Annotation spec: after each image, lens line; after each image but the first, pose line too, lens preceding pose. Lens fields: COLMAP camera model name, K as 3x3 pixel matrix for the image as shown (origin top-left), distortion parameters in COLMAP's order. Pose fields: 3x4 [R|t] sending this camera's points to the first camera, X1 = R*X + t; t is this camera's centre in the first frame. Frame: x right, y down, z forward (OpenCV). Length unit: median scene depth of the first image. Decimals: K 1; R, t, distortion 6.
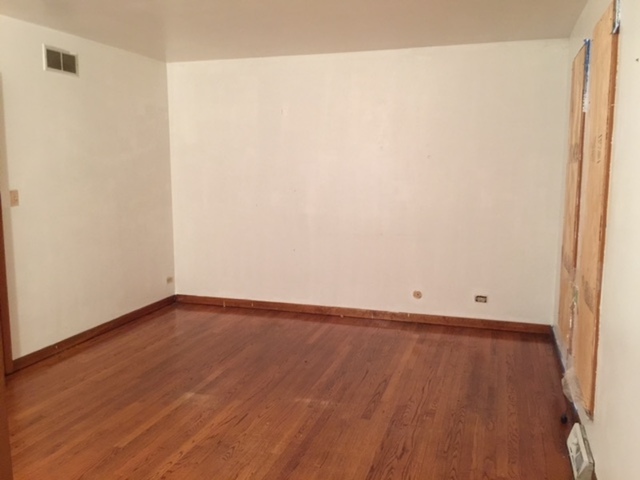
lens RADIAL K [[550.9, 0, 321.3], [0, 550.9, 239.0], [0, 0, 1]] dist [0.056629, -0.037762]
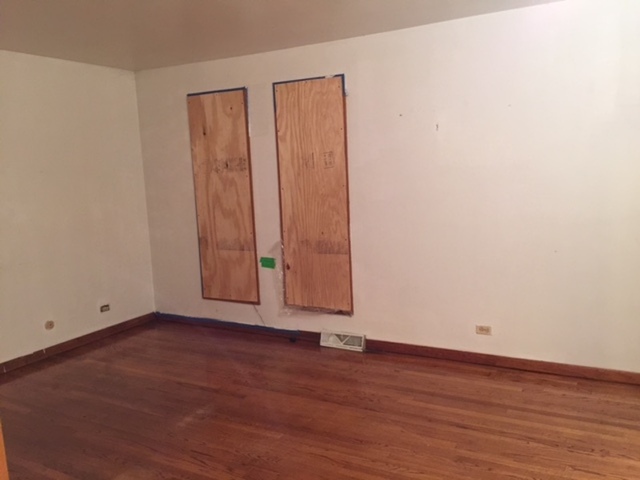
lens RADIAL K [[550.9, 0, 321.2], [0, 550.9, 240.2], [0, 0, 1]] dist [0.056629, -0.037762]
pose [[0.183047, -0.137331, 0.973465, -0.814328], [0.167712, 0.980042, 0.106723, -0.077887], [-0.968693, 0.143726, 0.202426, 0.475482]]
